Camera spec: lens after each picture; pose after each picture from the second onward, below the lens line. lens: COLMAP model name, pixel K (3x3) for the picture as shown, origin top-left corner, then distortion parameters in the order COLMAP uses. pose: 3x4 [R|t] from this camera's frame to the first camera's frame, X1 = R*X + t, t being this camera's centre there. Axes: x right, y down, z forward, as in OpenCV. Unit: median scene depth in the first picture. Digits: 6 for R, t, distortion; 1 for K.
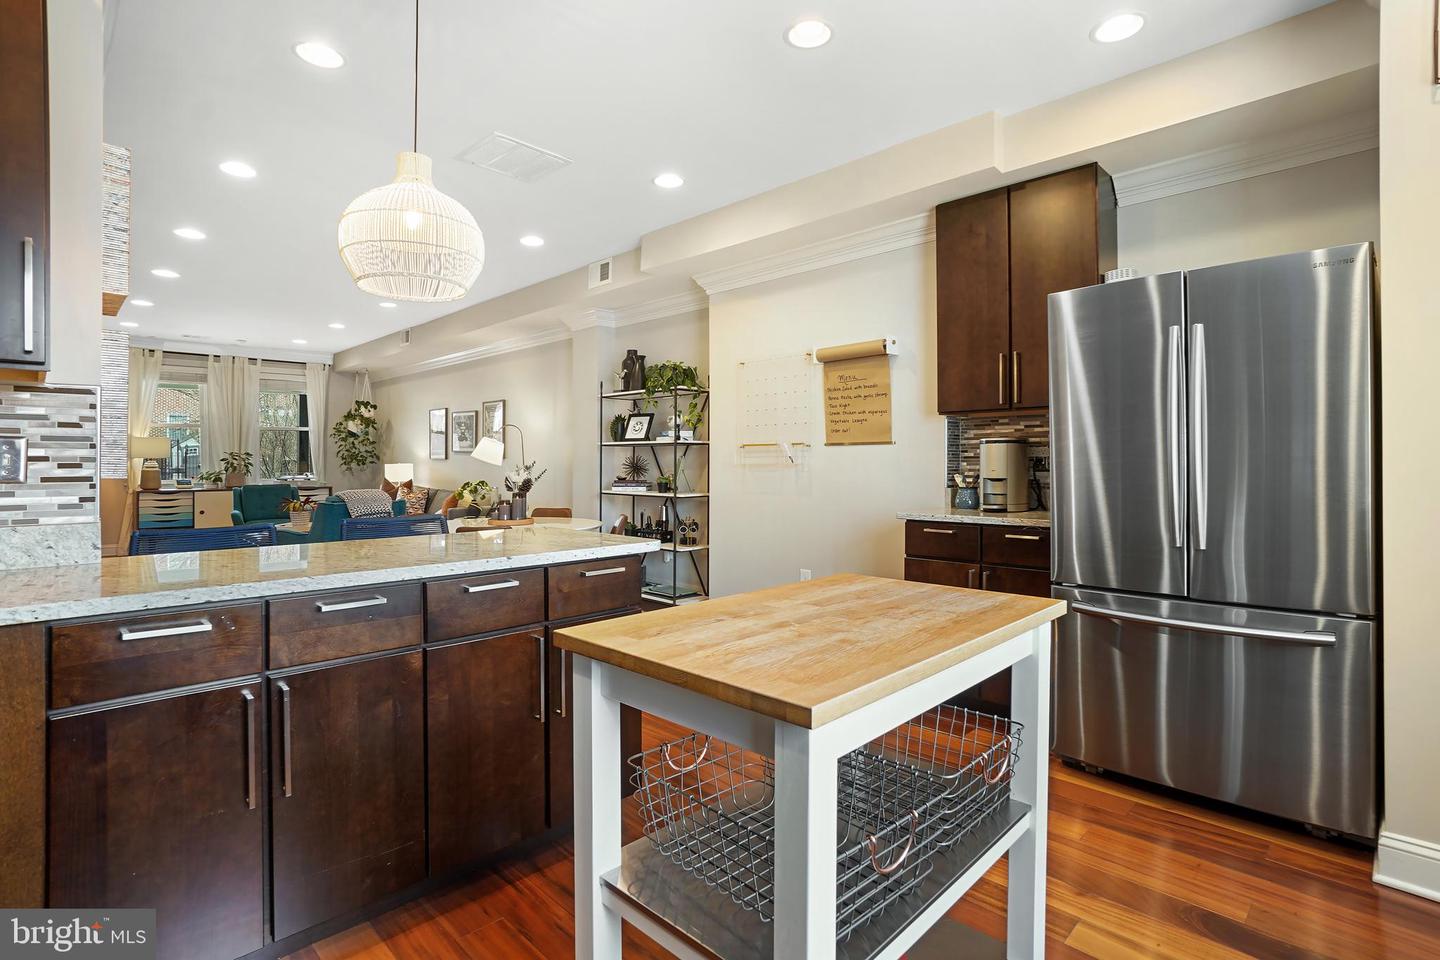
lens RADIAL K [[712.5, 0, 703.4], [0, 712.5, 459.4], [0, 0, 1]] dist [-0.006590, -0.000552]
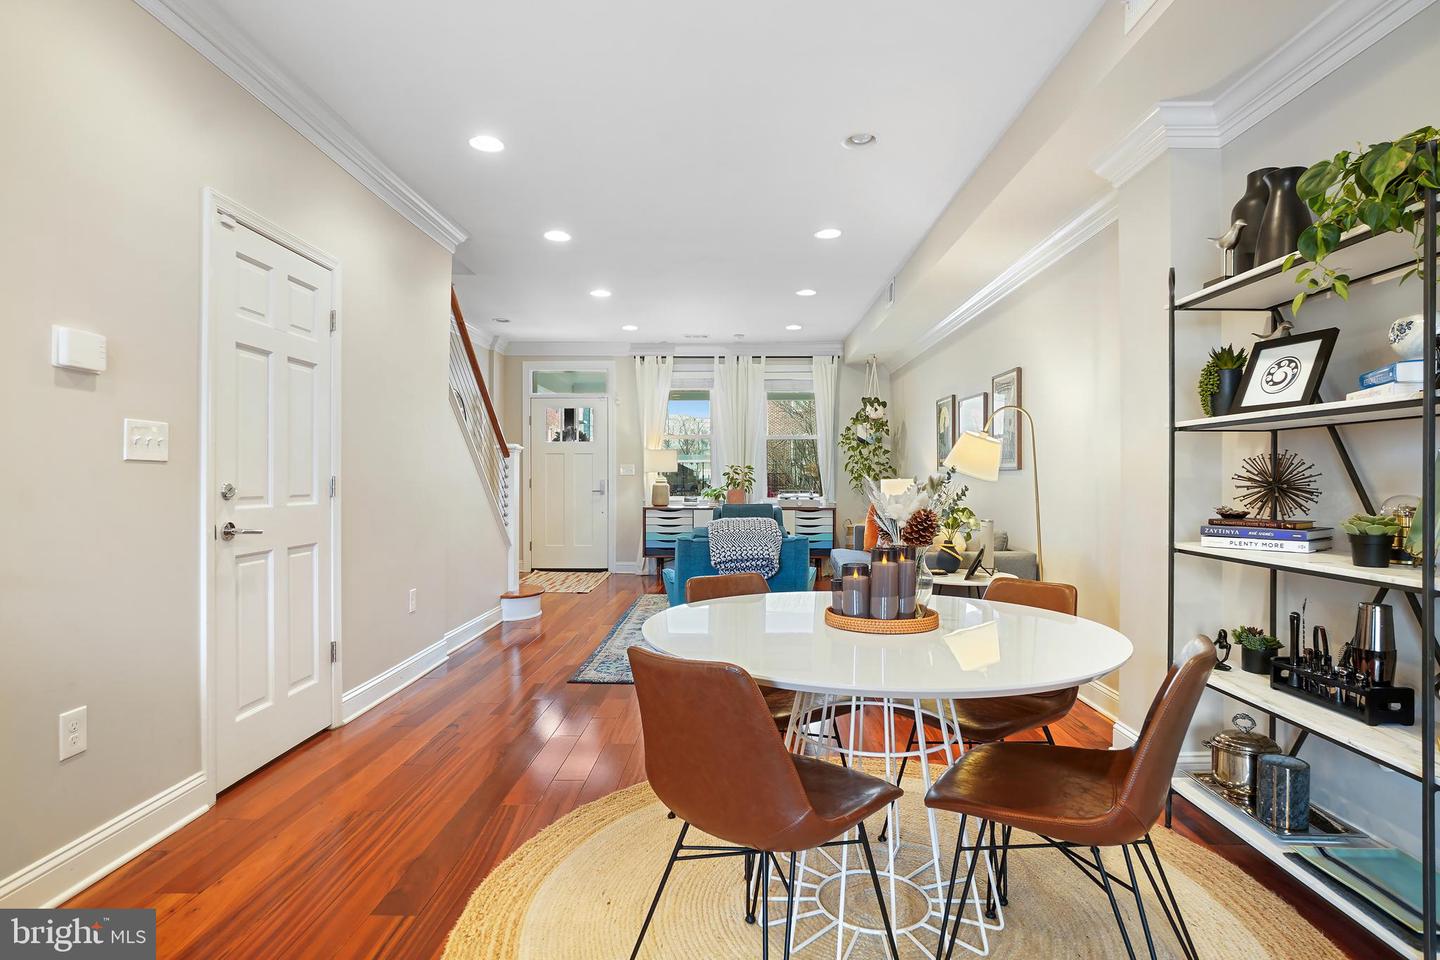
lens RADIAL K [[751.6, 0, 740.0], [0, 751.6, 475.7], [0, 0, 1]] dist [-0.020190, 0.006326]
pose [[0.718779, -0.001337, -0.695237, -0.022423], [-0.000403, 0.999997, -0.002340, 0.005940], [0.695238, 0.001962, 0.718777, 0.434606]]
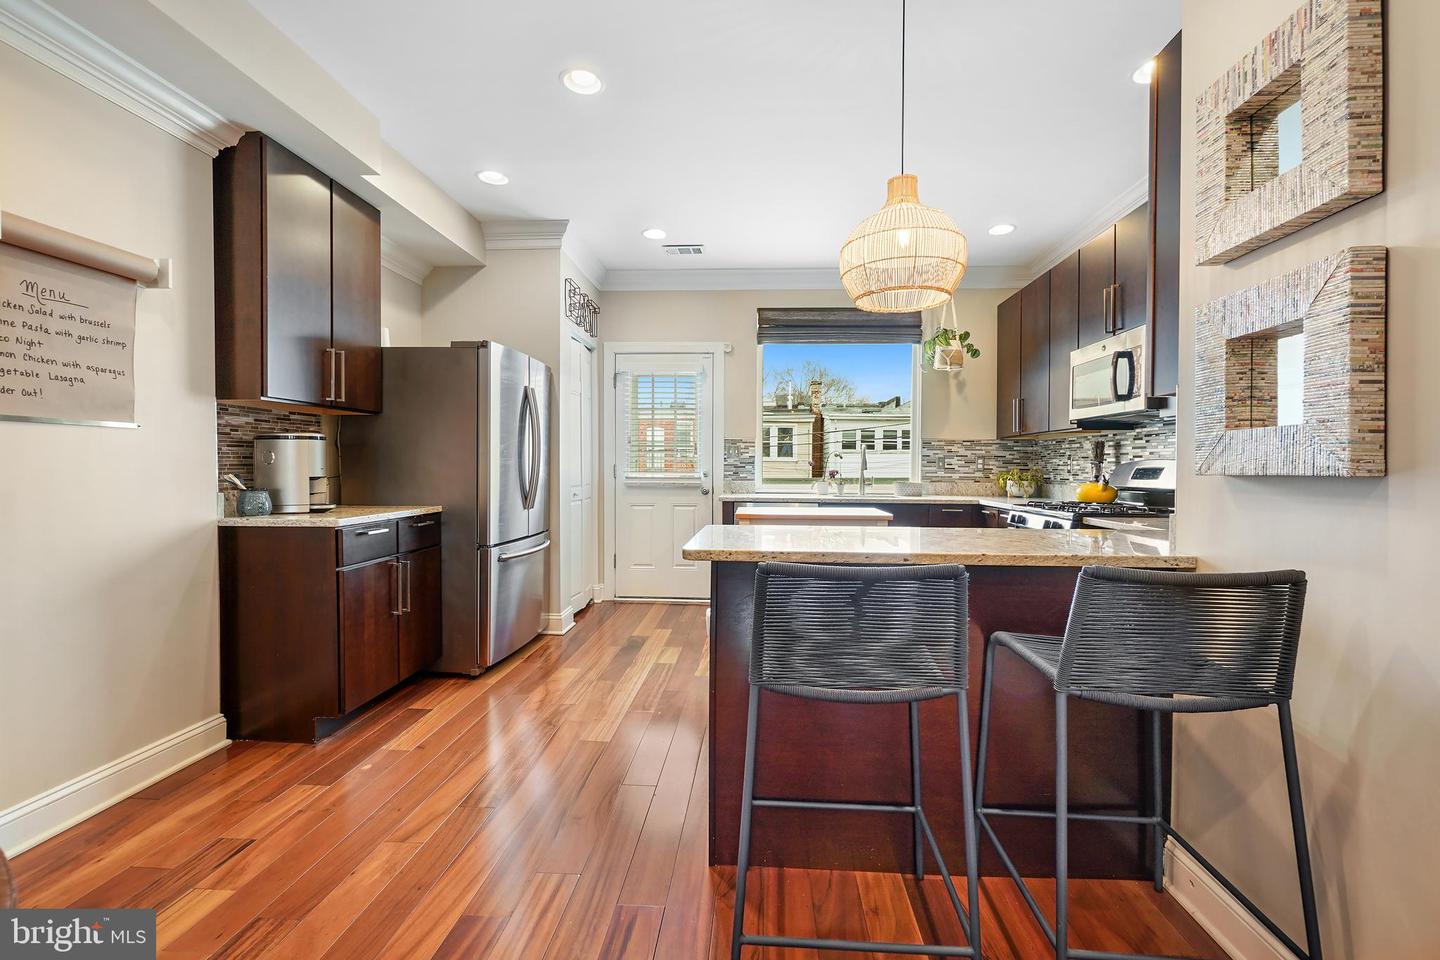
lens RADIAL K [[643.2, 0, 753.0], [0, 643.2, 479.6], [0, 0, 1]] dist [-0.007999, 0.001373]
pose [[-0.697949, -0.011646, 0.716053, -0.274652], [-0.002549, 0.999902, 0.013777, 0.007304], [-0.716143, 0.007790, -0.697910, 0.548283]]
